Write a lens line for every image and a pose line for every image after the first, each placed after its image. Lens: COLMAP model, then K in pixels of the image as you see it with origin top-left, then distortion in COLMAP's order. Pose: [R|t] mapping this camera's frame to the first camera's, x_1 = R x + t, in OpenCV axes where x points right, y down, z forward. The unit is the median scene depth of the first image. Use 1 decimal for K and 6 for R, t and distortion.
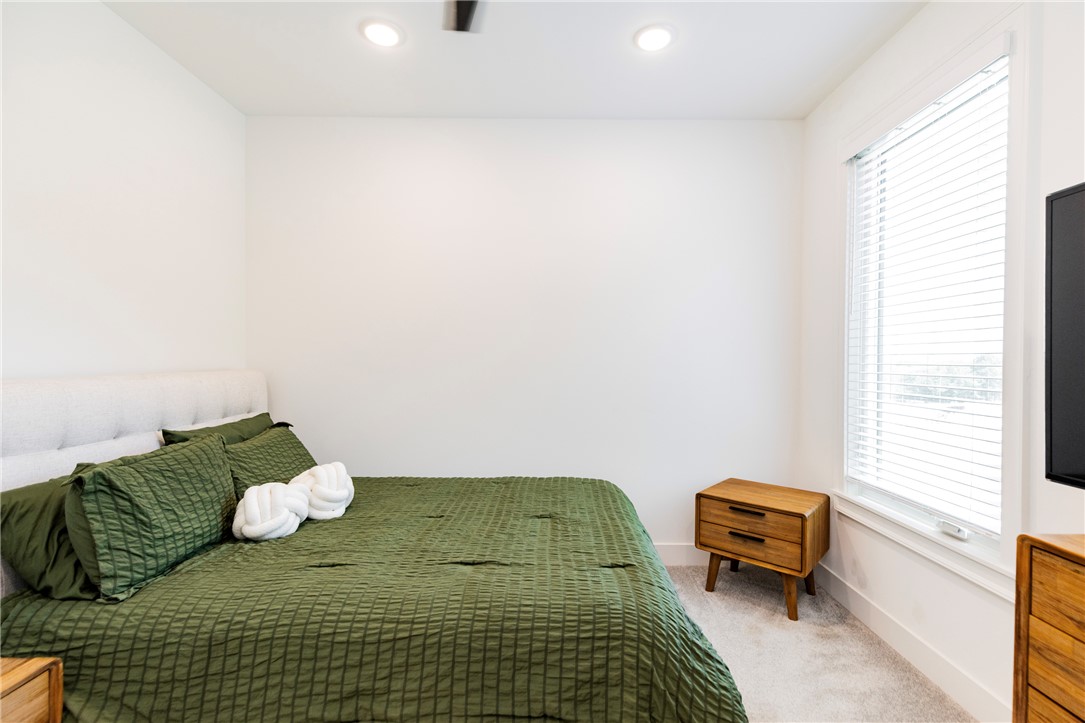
lens RADIAL K [[505.8, 0, 546.1], [0, 505.8, 360.4], [0, 0, 1]] dist [0.008775, -0.000563]
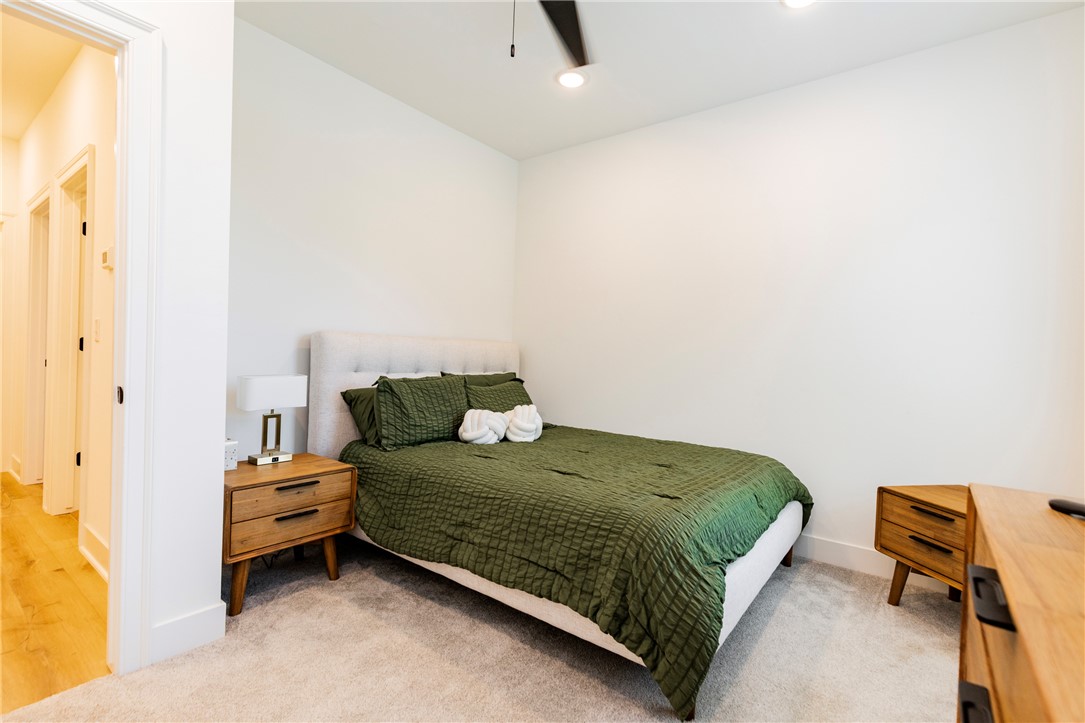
lens RADIAL K [[505.8, 0, 538.9], [0, 505.8, 362.6], [0, 0, 1]] dist [0.008775, -0.000563]
pose [[0.782374, 0.034452, -0.621856, 0.710143], [-0.039404, 0.999207, 0.005782, 0.129748], [0.621561, 0.019980, 0.783111, -0.082684]]
